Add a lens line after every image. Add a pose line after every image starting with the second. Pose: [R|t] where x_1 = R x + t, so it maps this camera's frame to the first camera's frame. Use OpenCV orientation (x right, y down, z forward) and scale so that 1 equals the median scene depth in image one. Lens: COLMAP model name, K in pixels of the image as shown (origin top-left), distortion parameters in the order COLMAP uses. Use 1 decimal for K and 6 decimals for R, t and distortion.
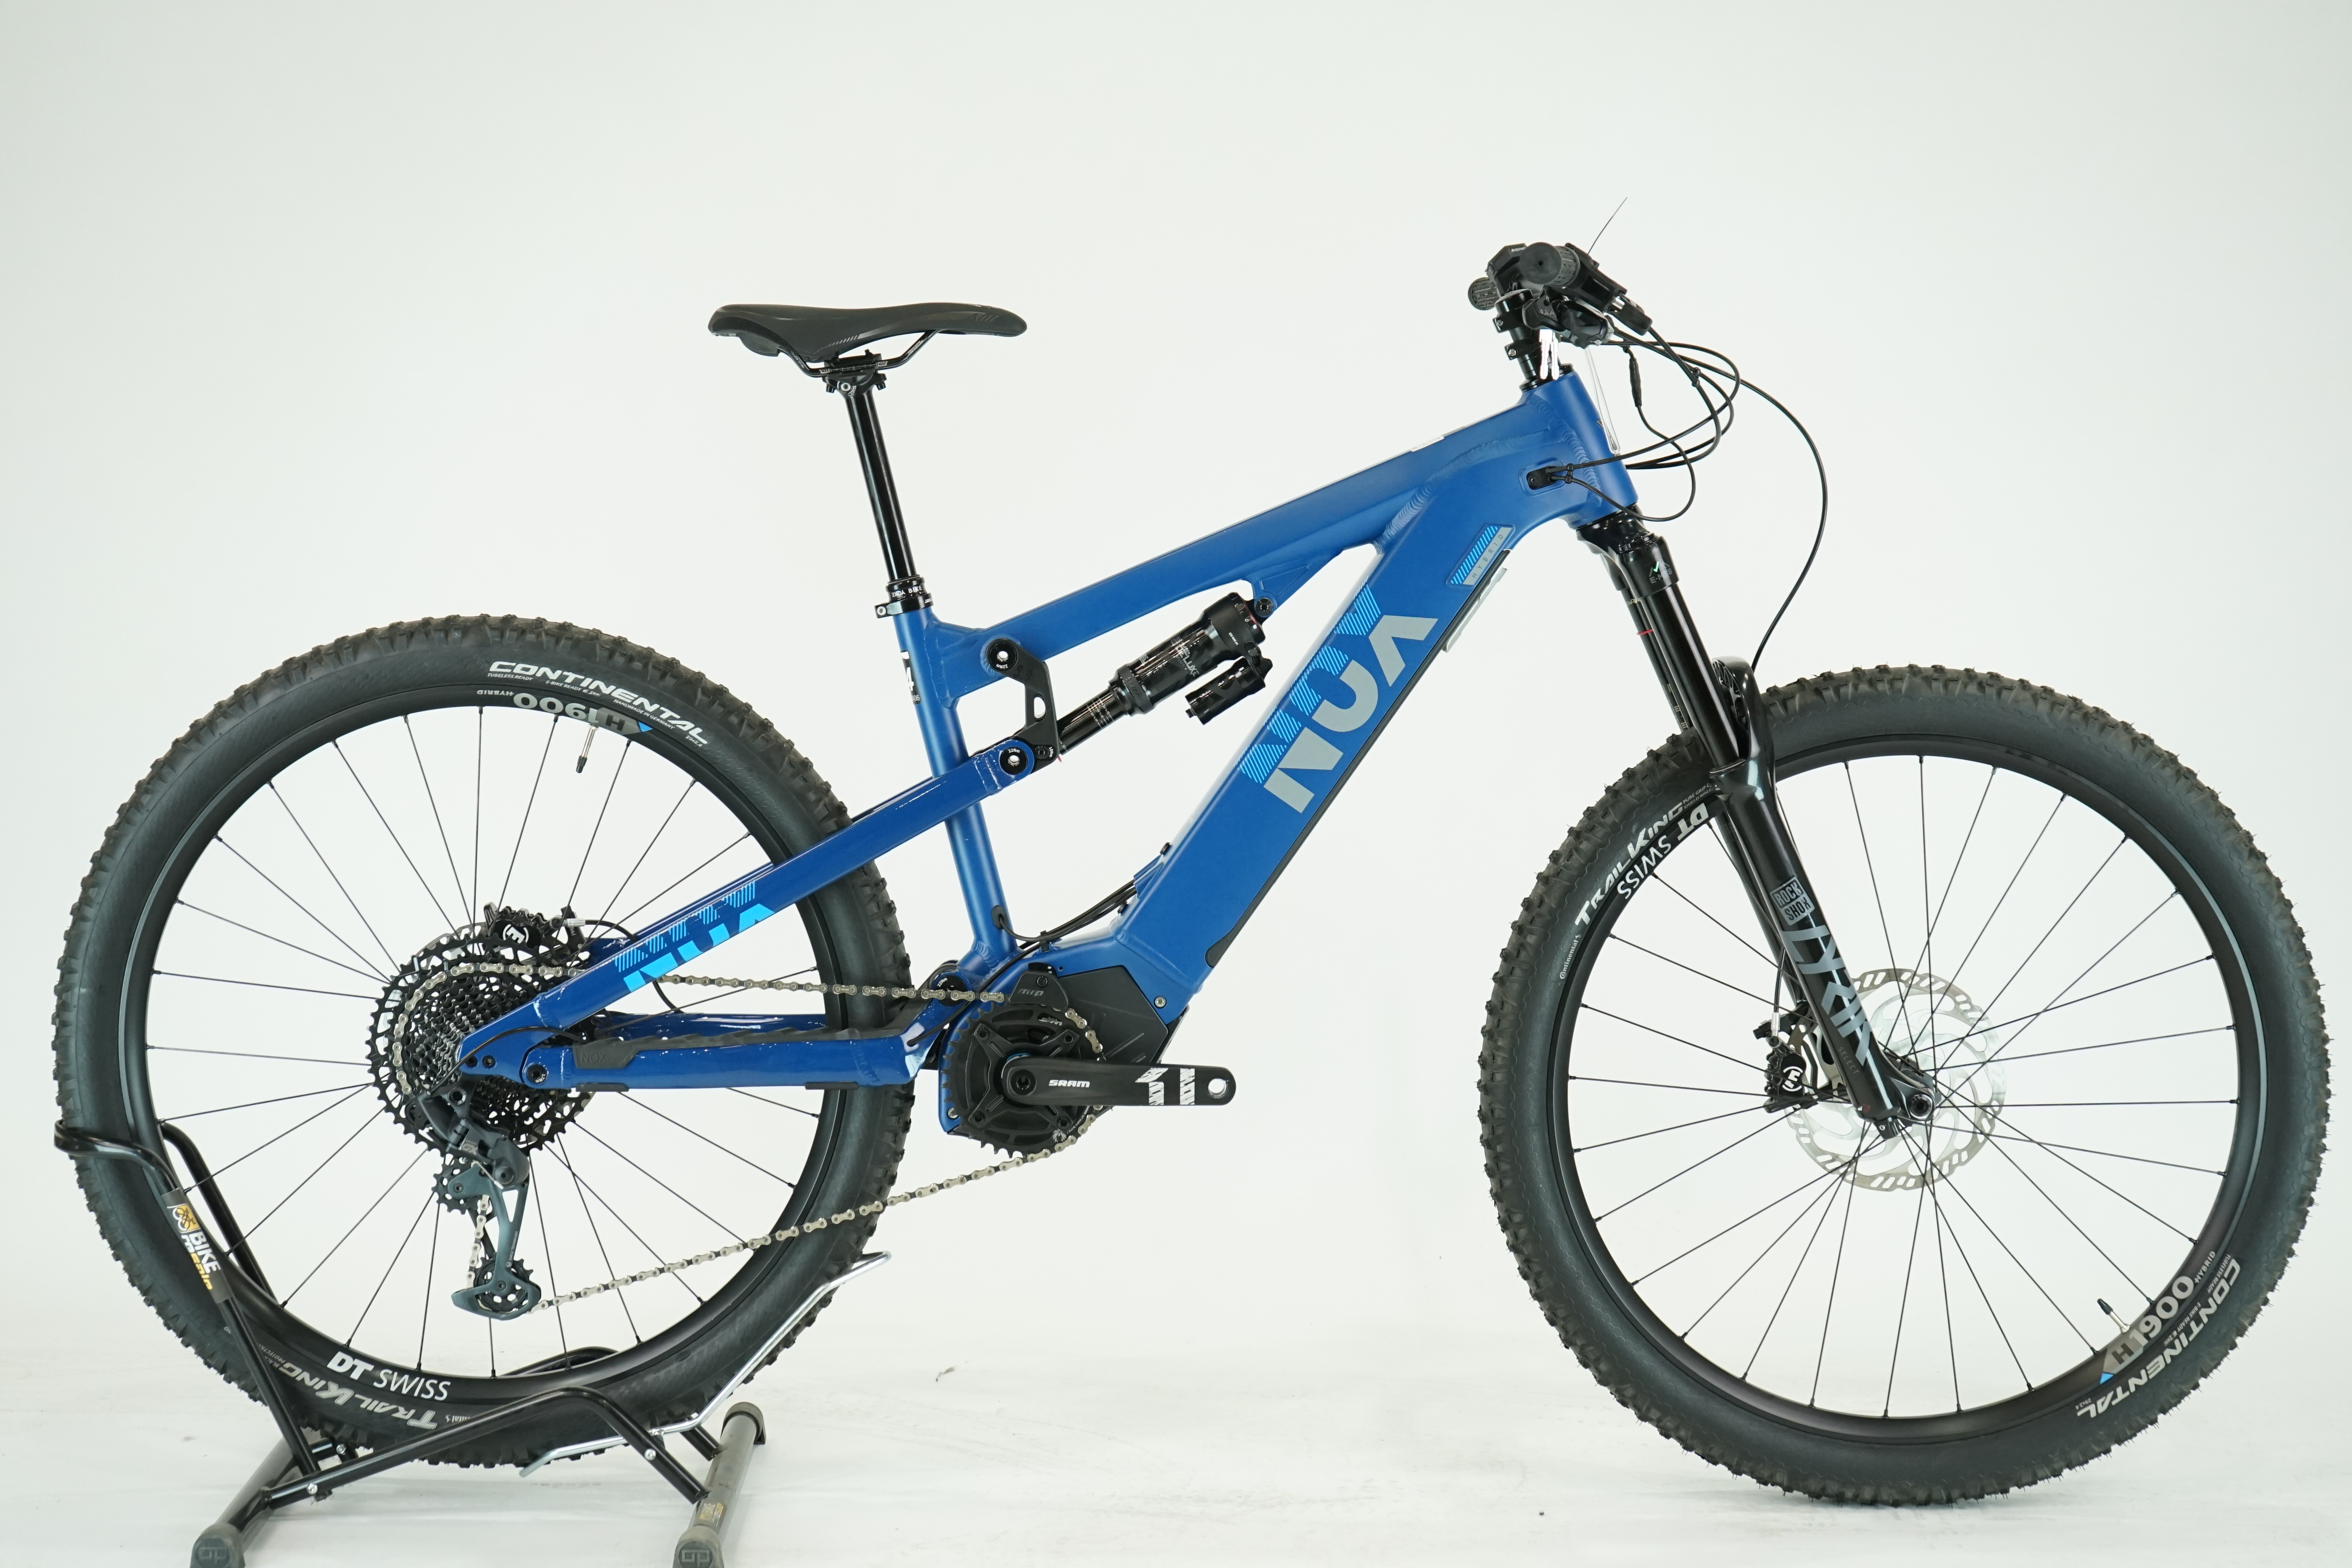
lens RADIAL K [[3966.5, 0, 1156.8], [0, 3966.5, 789.7], [0, 0, 1]] dist [0.032940, 0.000000]
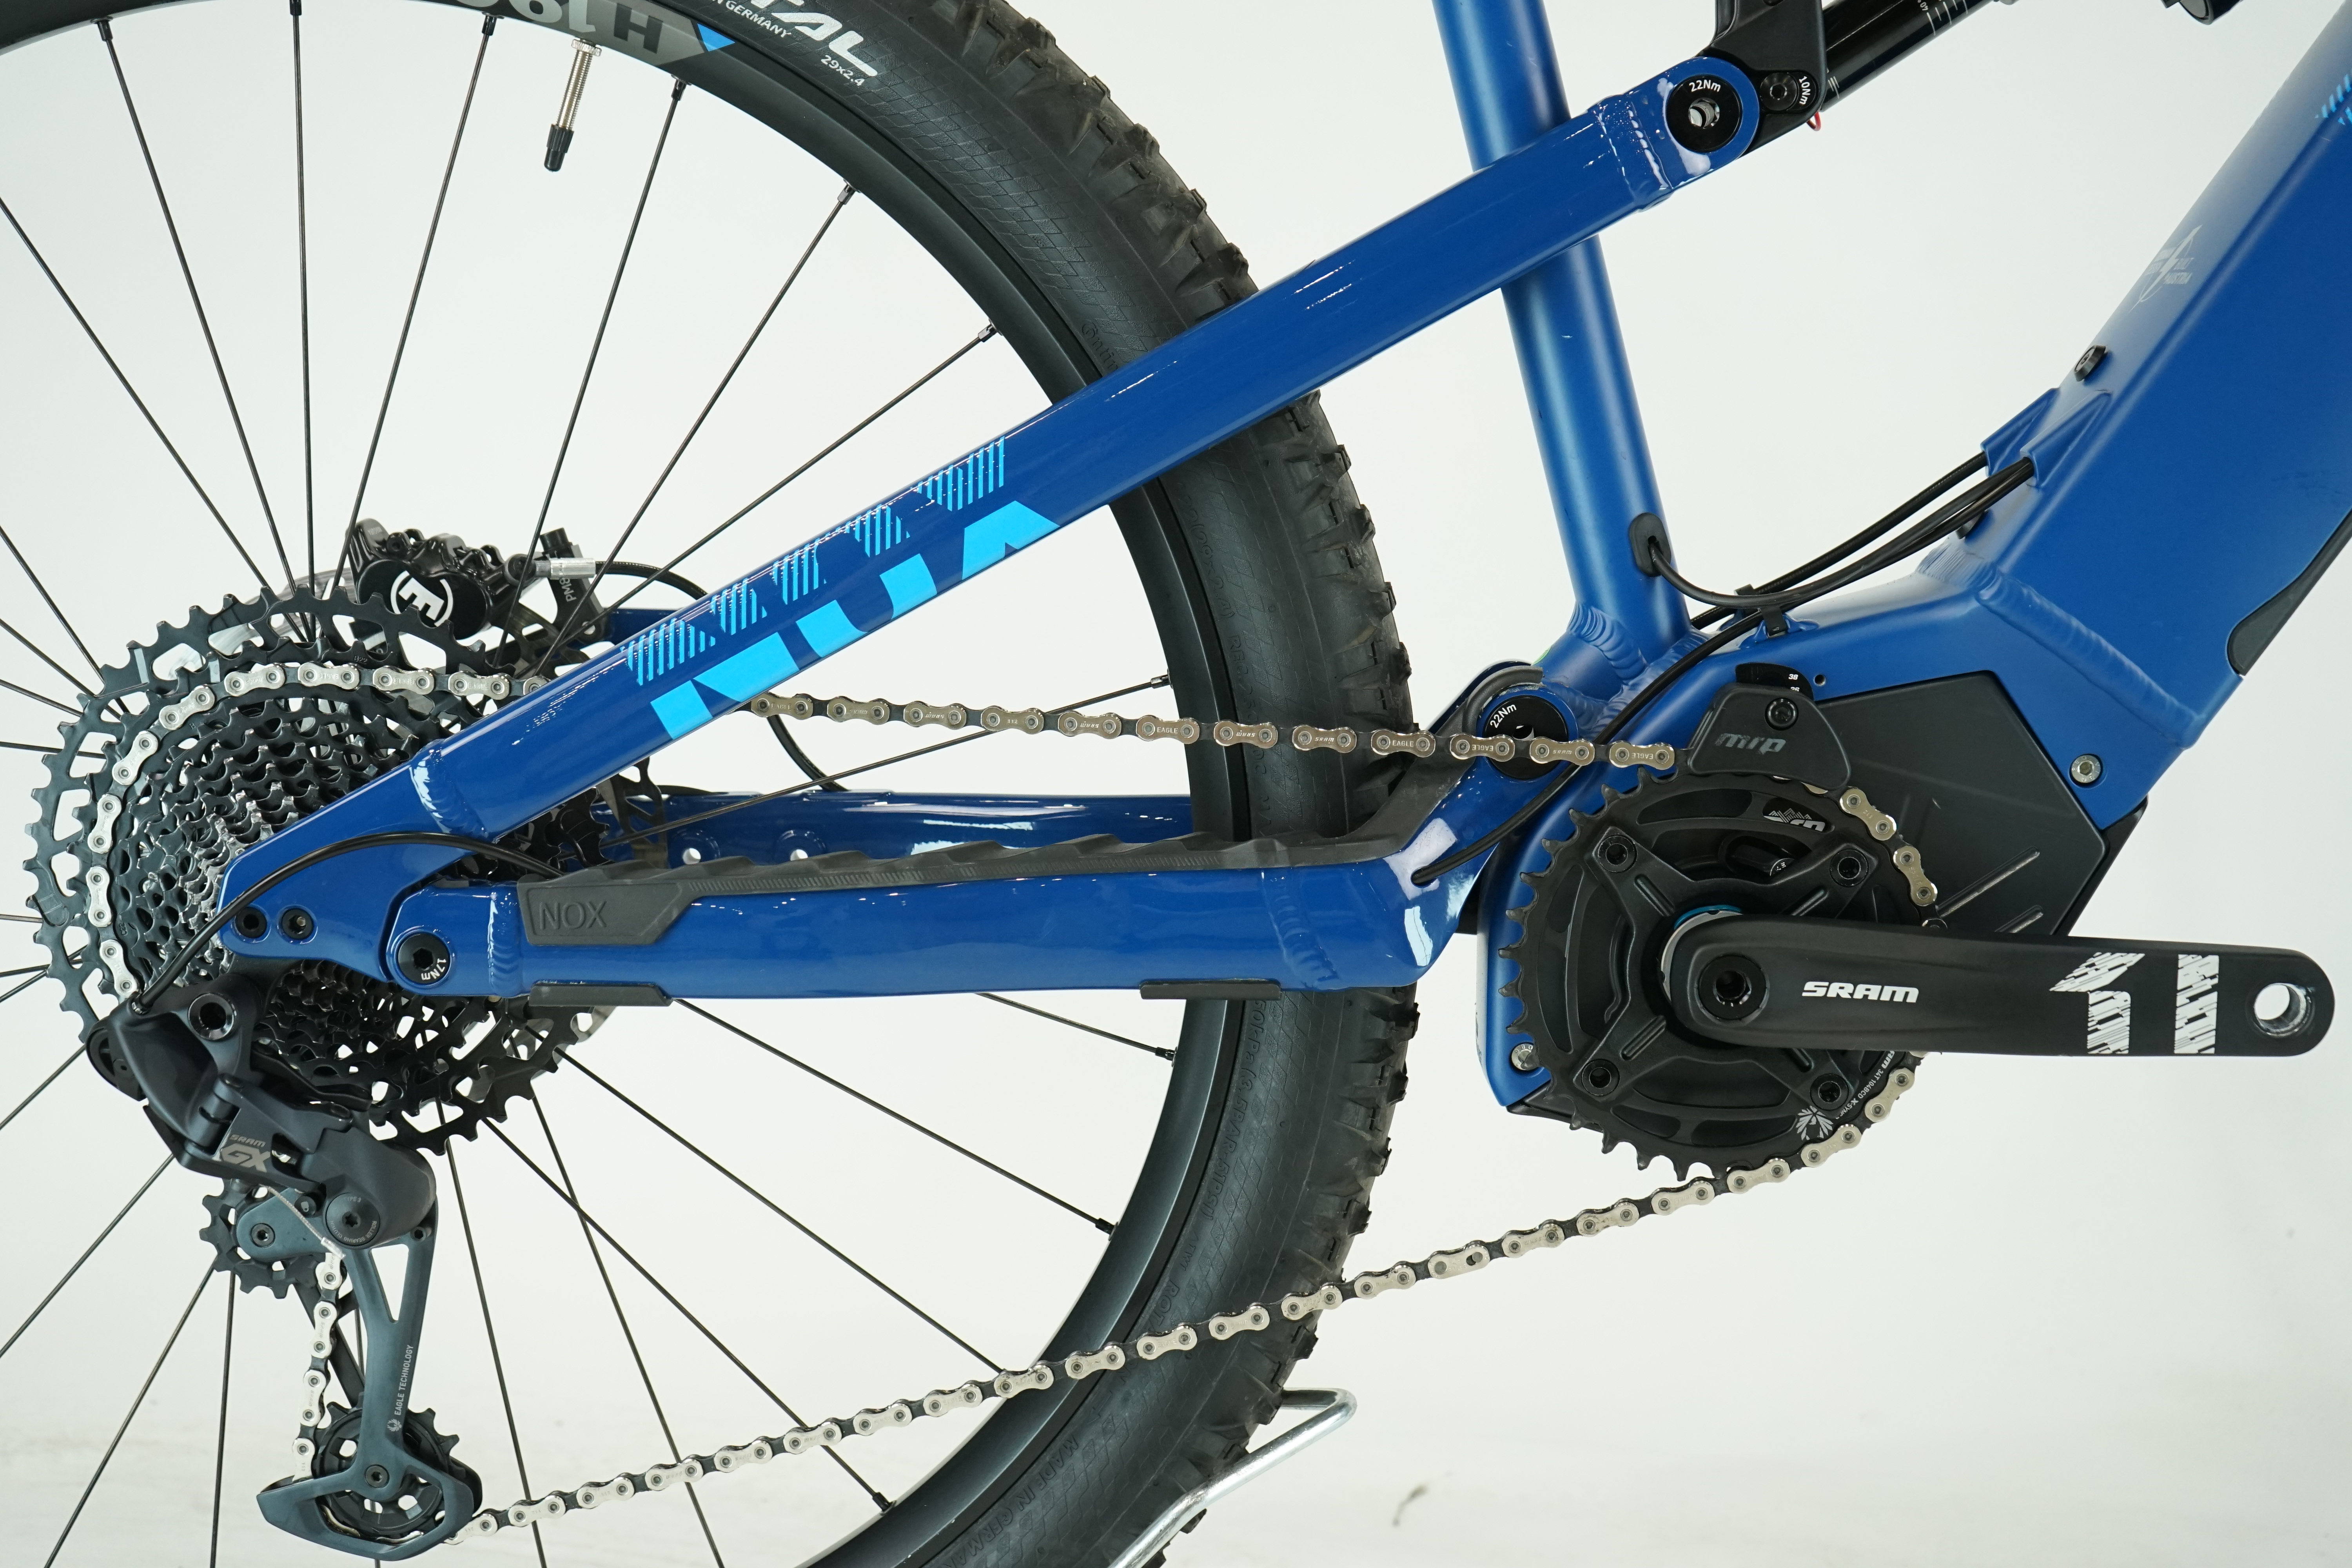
lens RADIAL K [[2966.2, 0, 1164.6], [0, 2966.2, 781.4], [0, 0, 1]] dist [0.024359, 0.000000]
pose [[0.997432, 0.003316, -0.071543, -0.065541], [0.001168, 0.998041, 0.062552, 0.036968], [0.071610, -0.062475, 0.995474, 0.713764]]
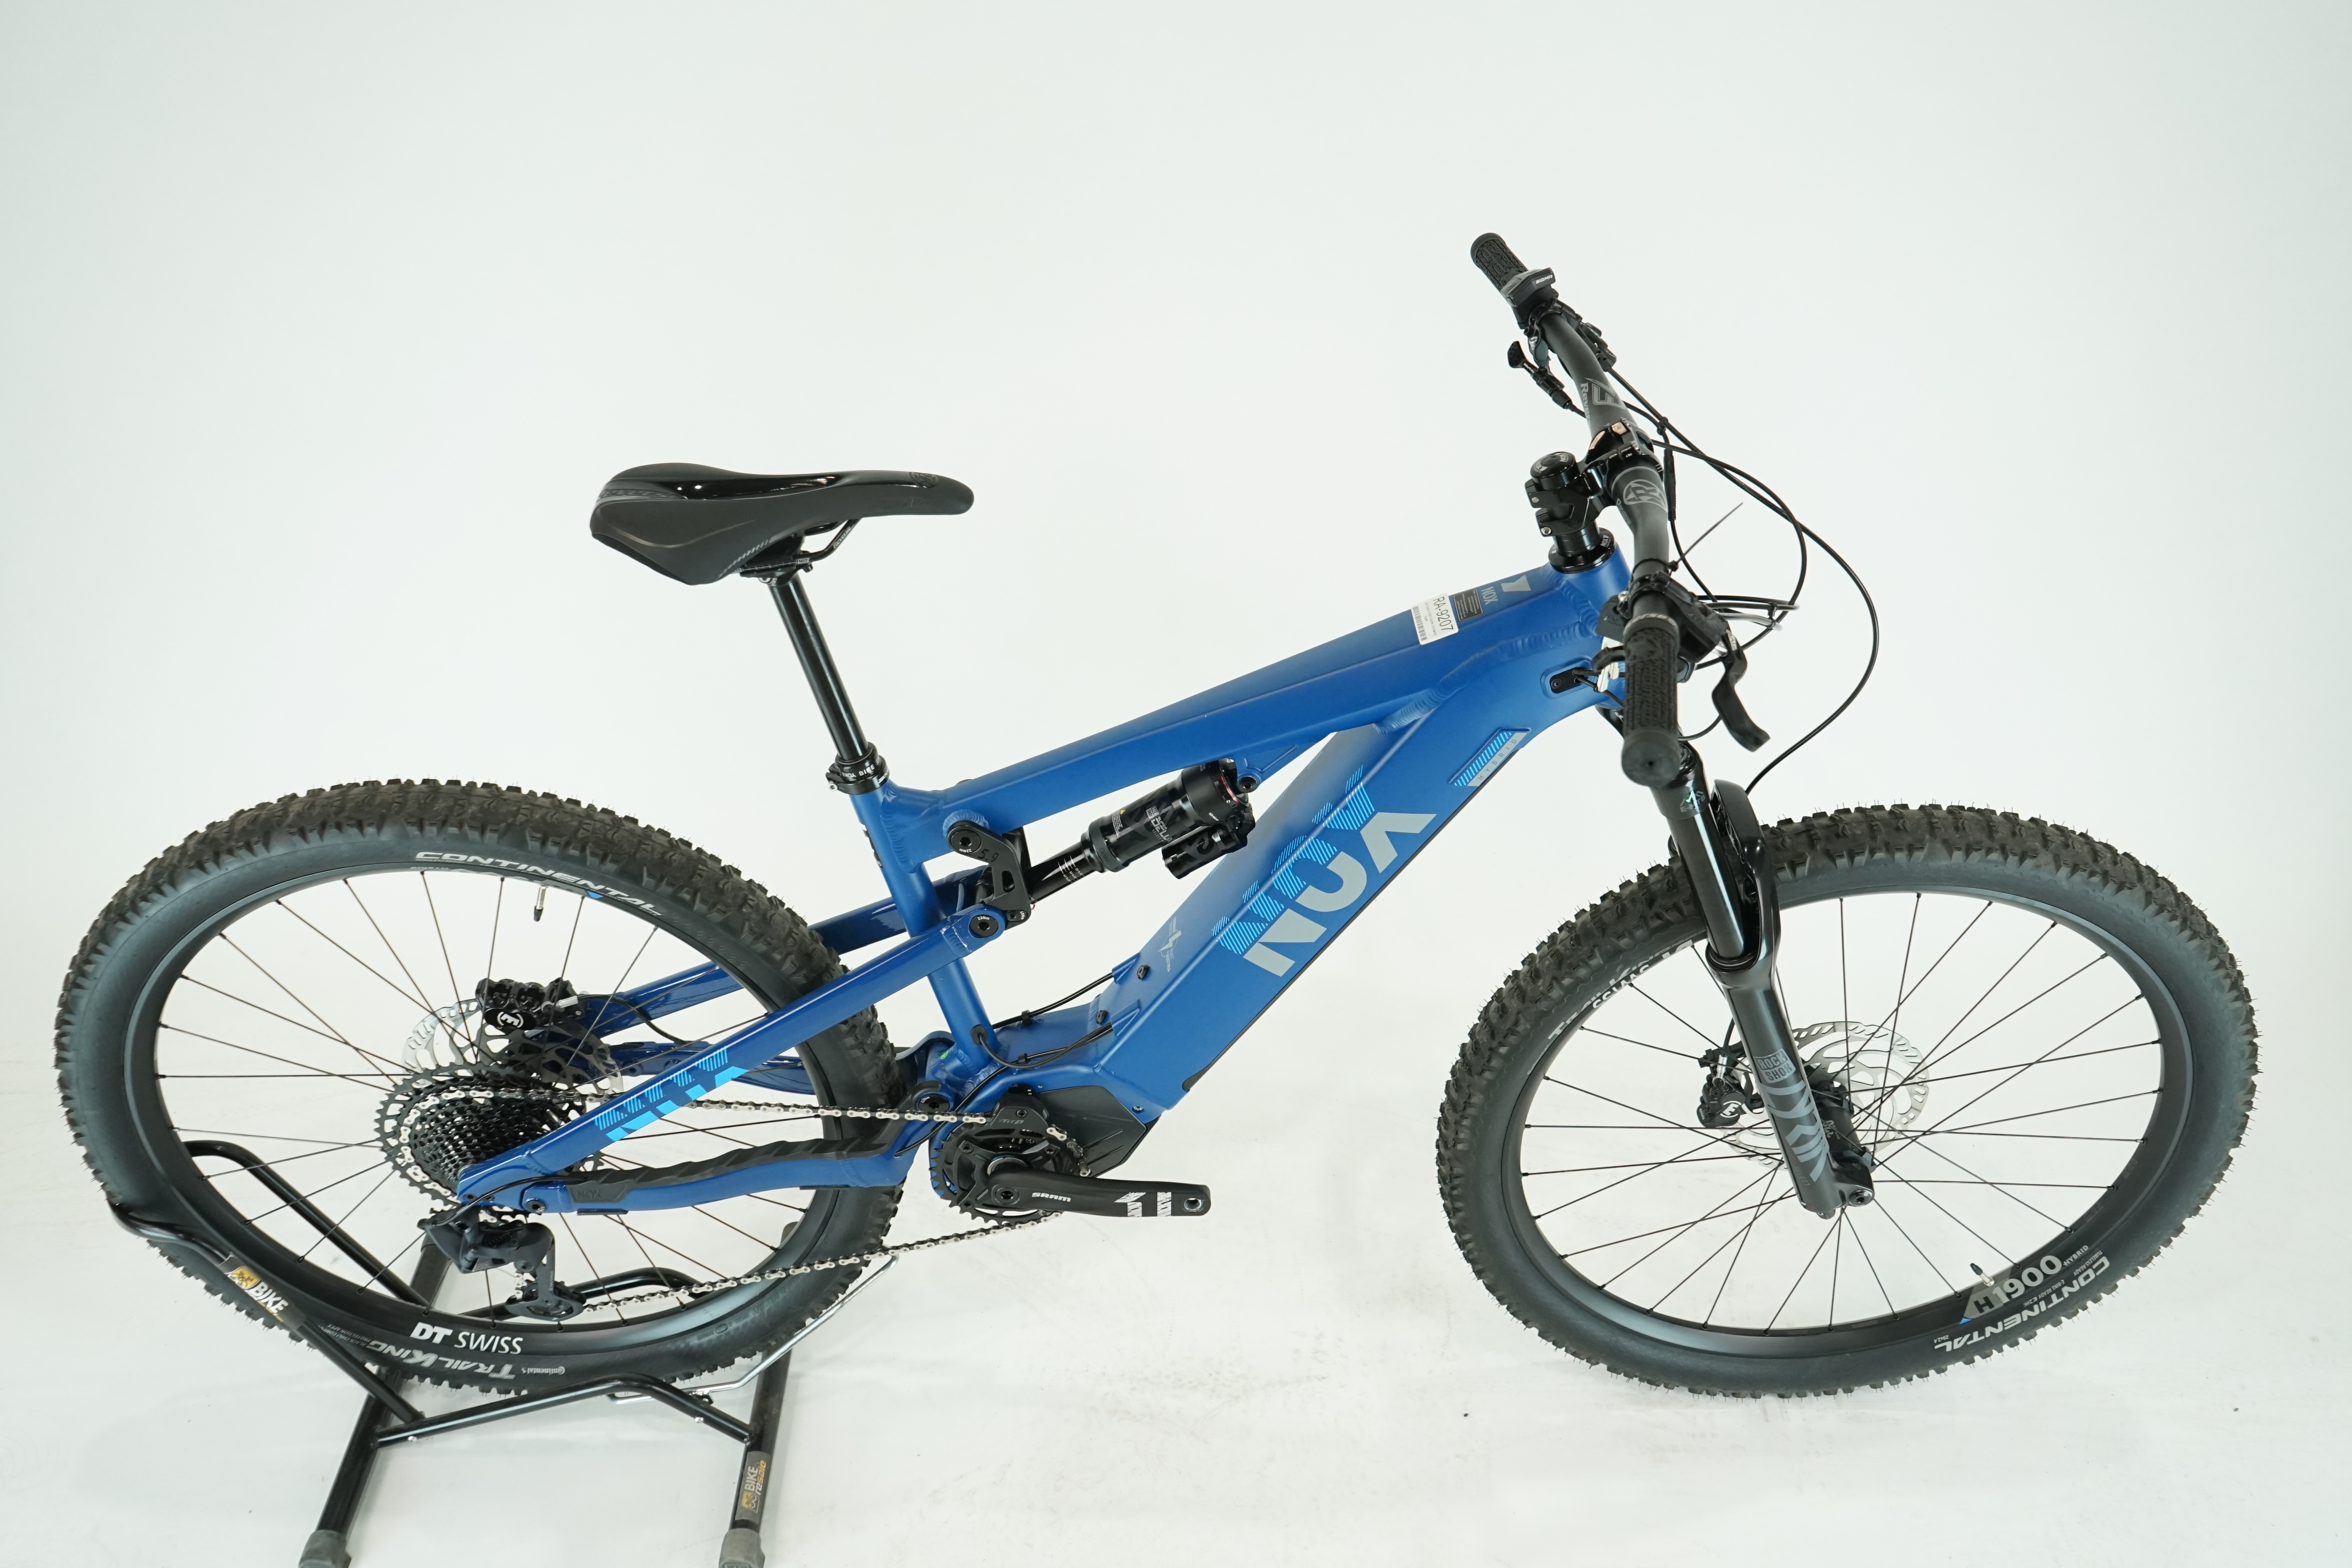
lens RADIAL K [[1907.8, 0, 1177.1], [0, 1907.8, 782.5], [0, 0, 1]] dist [-0.005681, 0.003325]
pose [[1.000000, 0.000659, 0.000210, 0.010702], [-0.000673, 0.855278, 0.518169, -0.275032], [0.000162, -0.518169, 0.855278, 0.619086]]
